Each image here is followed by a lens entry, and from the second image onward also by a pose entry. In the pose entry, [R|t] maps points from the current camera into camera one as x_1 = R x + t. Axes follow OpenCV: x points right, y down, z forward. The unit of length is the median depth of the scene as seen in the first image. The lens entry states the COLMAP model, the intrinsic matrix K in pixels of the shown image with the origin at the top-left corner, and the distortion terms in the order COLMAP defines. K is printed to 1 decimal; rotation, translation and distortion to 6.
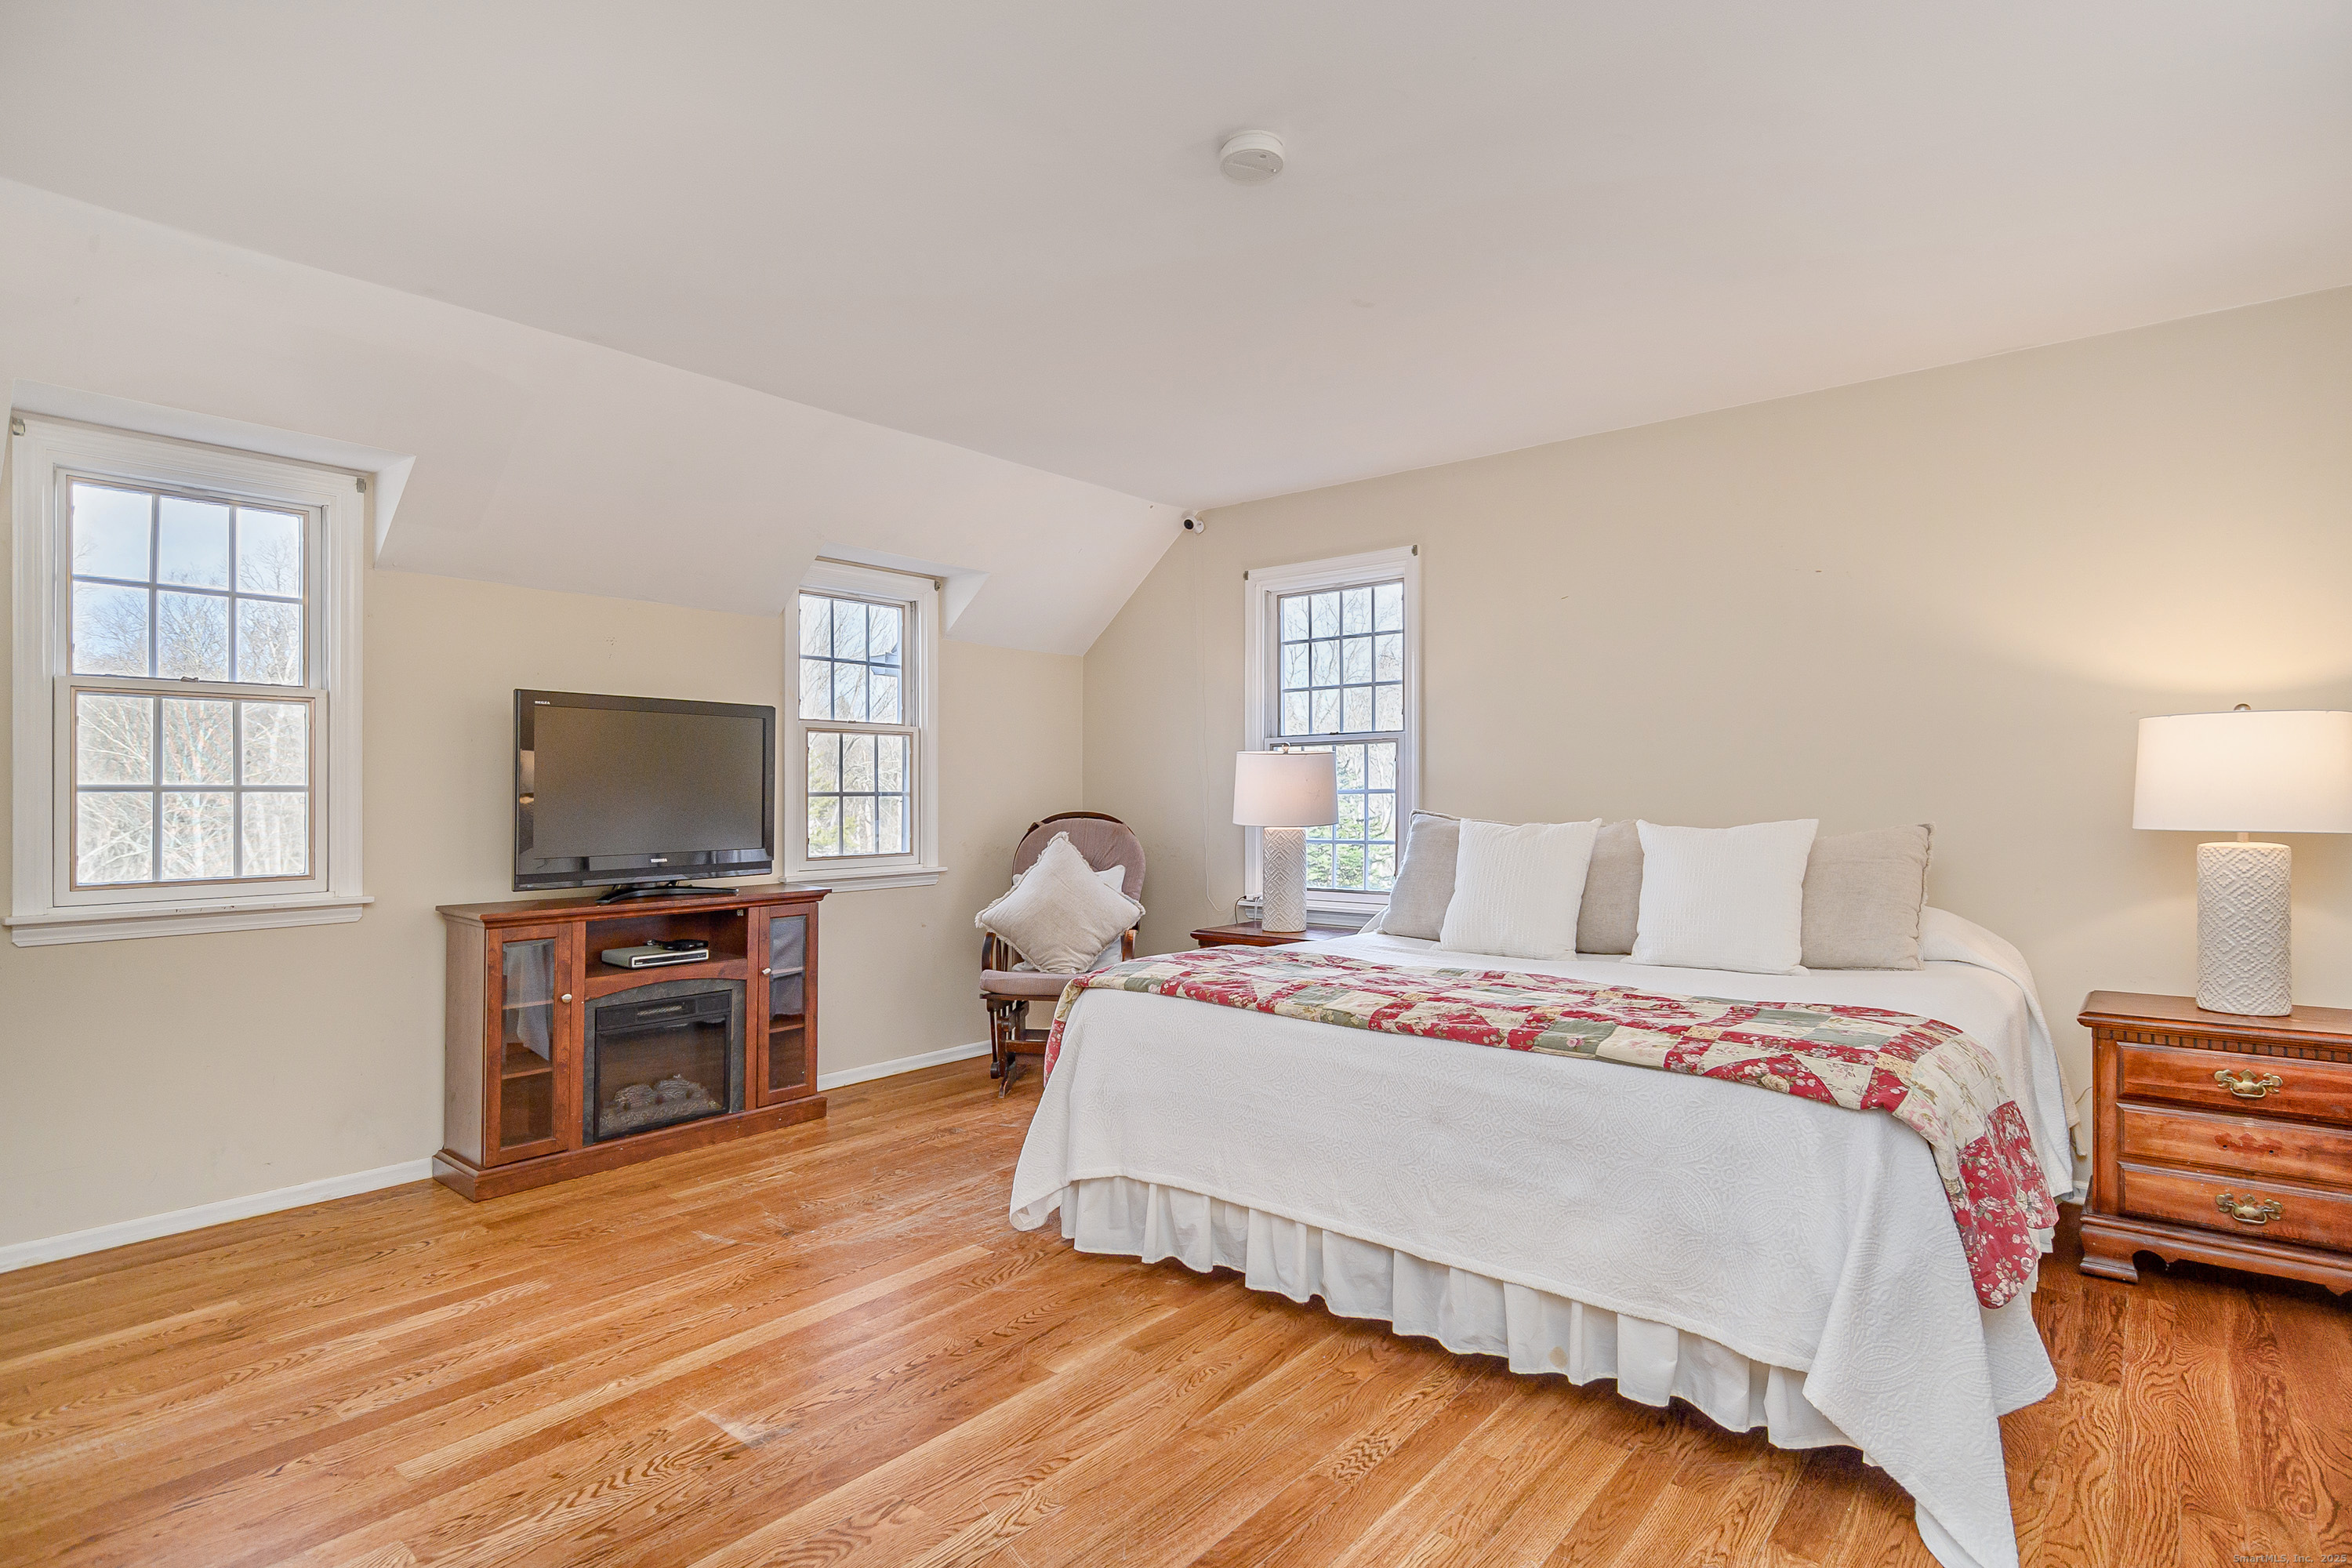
lens RADIAL K [[1200.3, 0, 1175.7], [0, 1200.3, 793.8], [0, 0, 1]] dist [-0.006813, -0.000182]
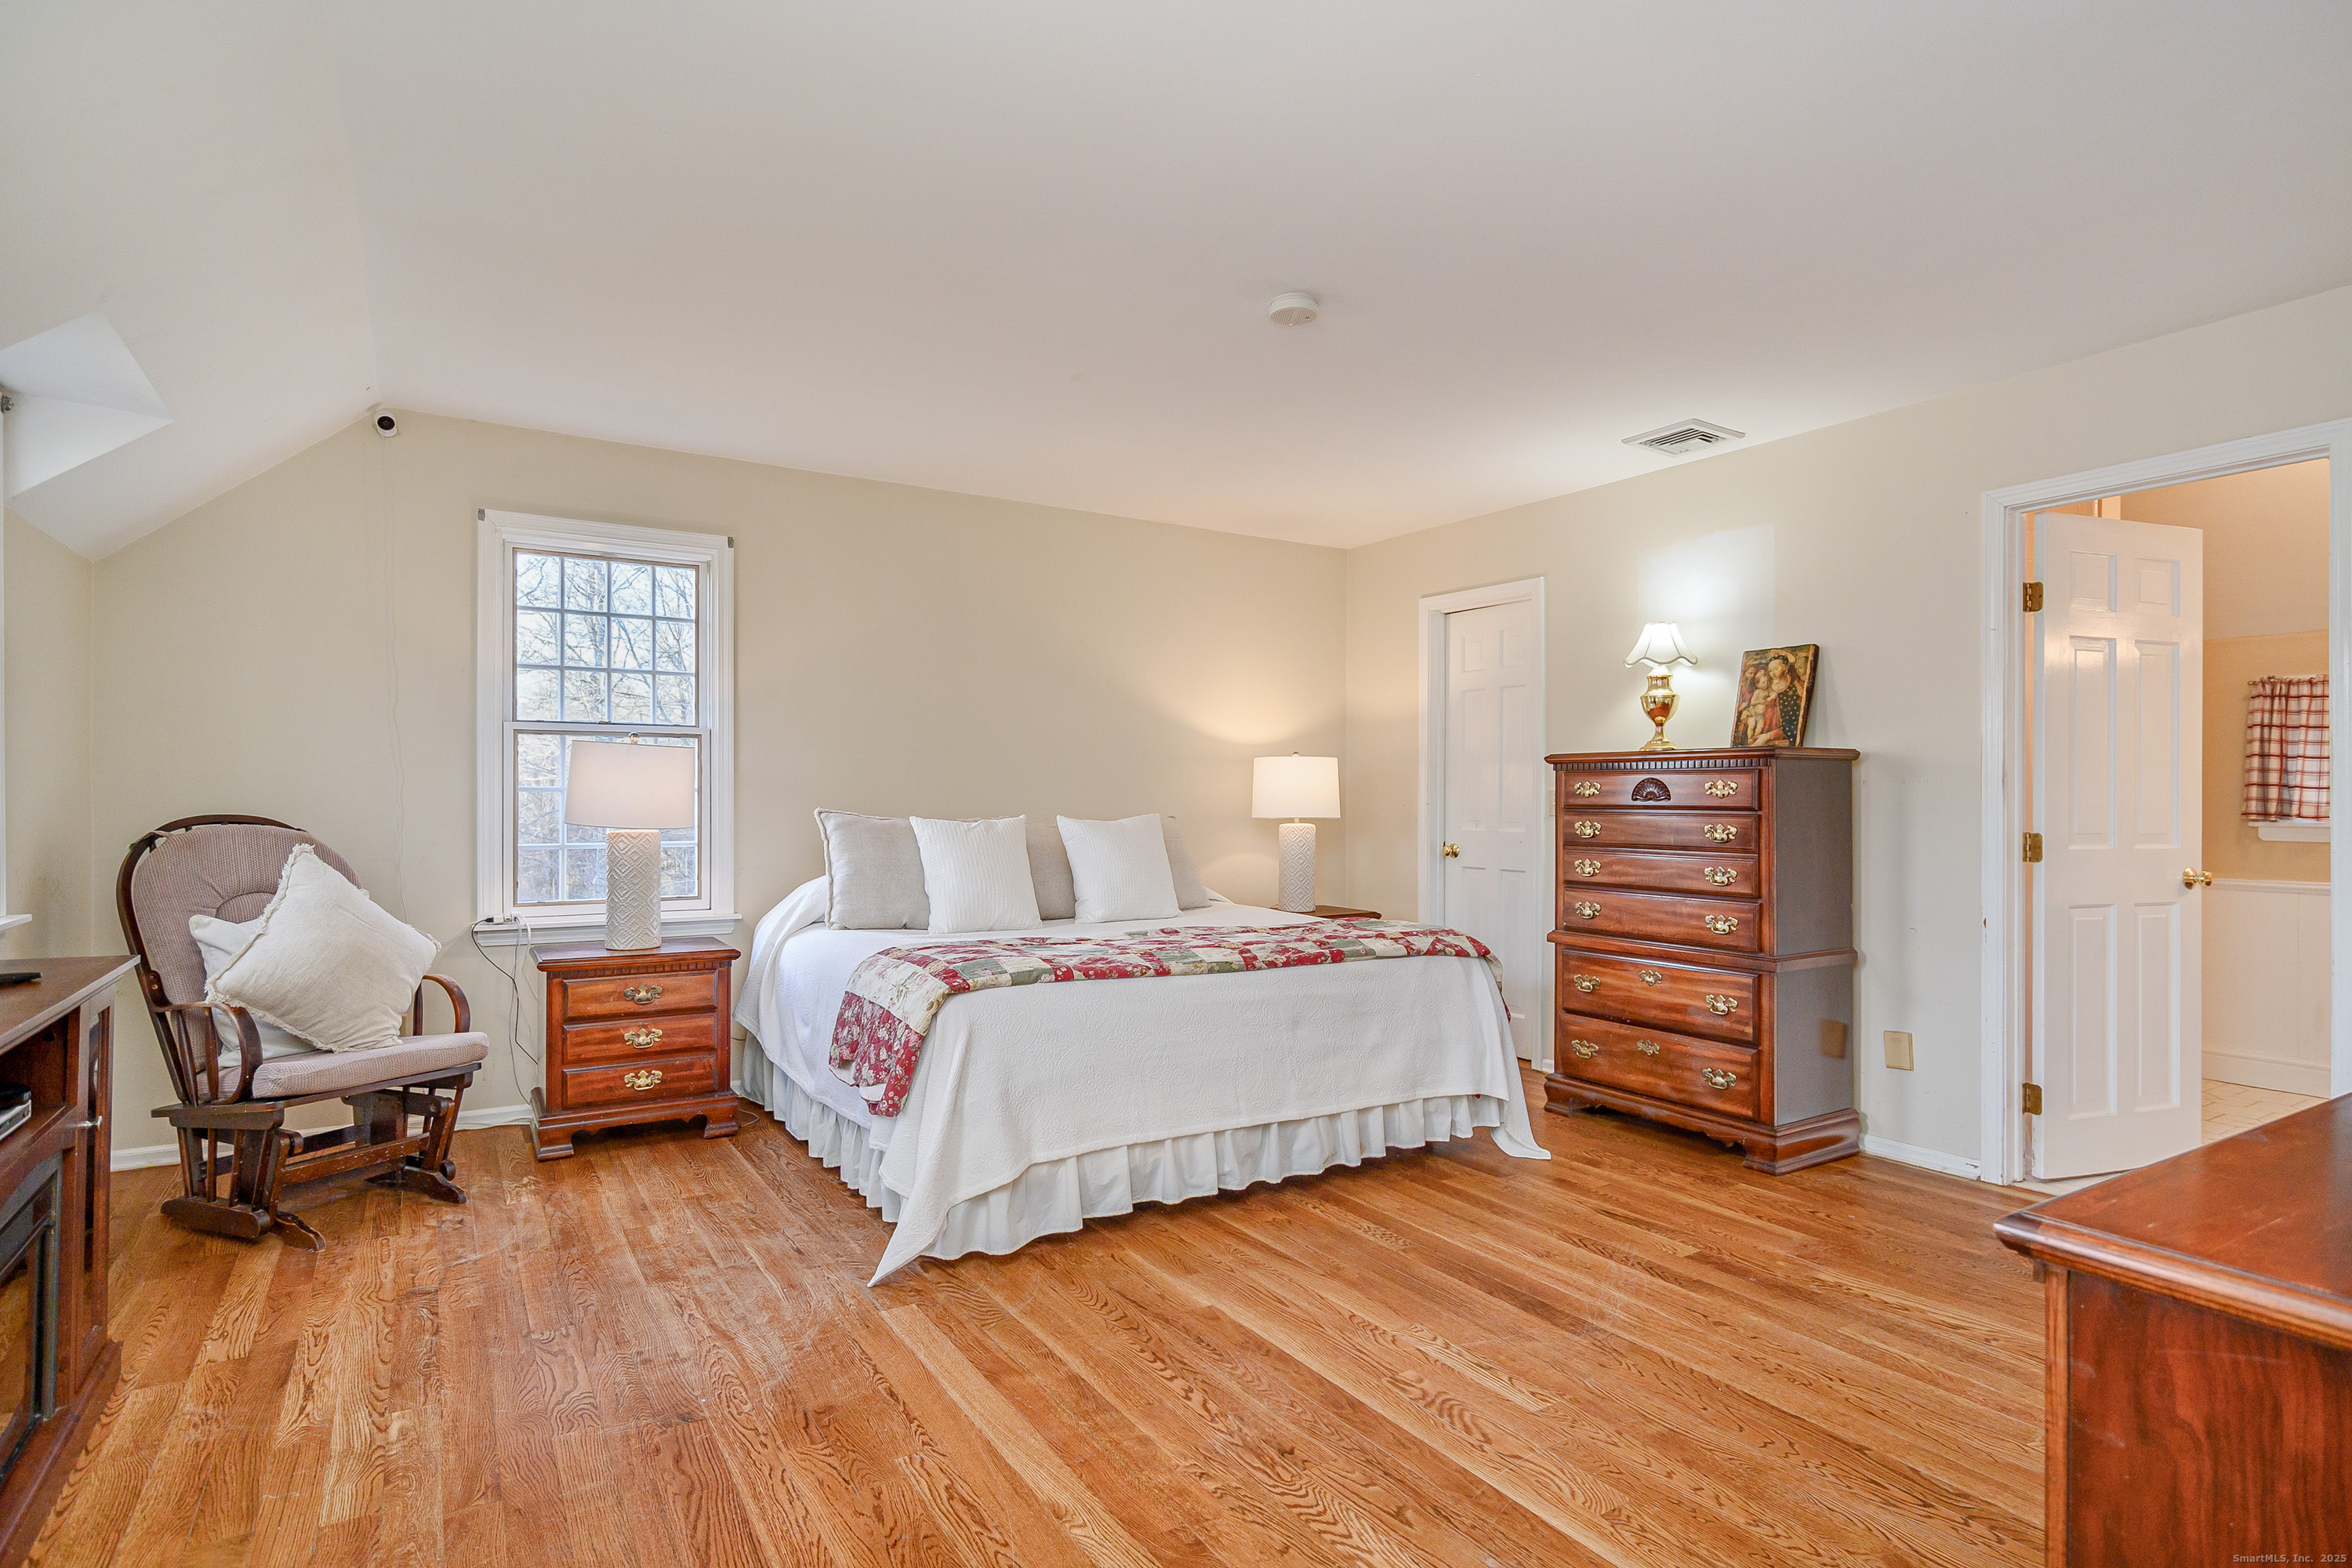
lens RADIAL K [[1200.3, 0, 1178.0], [0, 1200.3, 803.3], [0, 0, 1]] dist [-0.006813, -0.000182]
pose [[0.313380, 0.002280, 0.949625, -0.980167], [-0.007784, 0.999970, 0.000167, 0.008849], [-0.949596, -0.007444, 0.313388, 0.562596]]
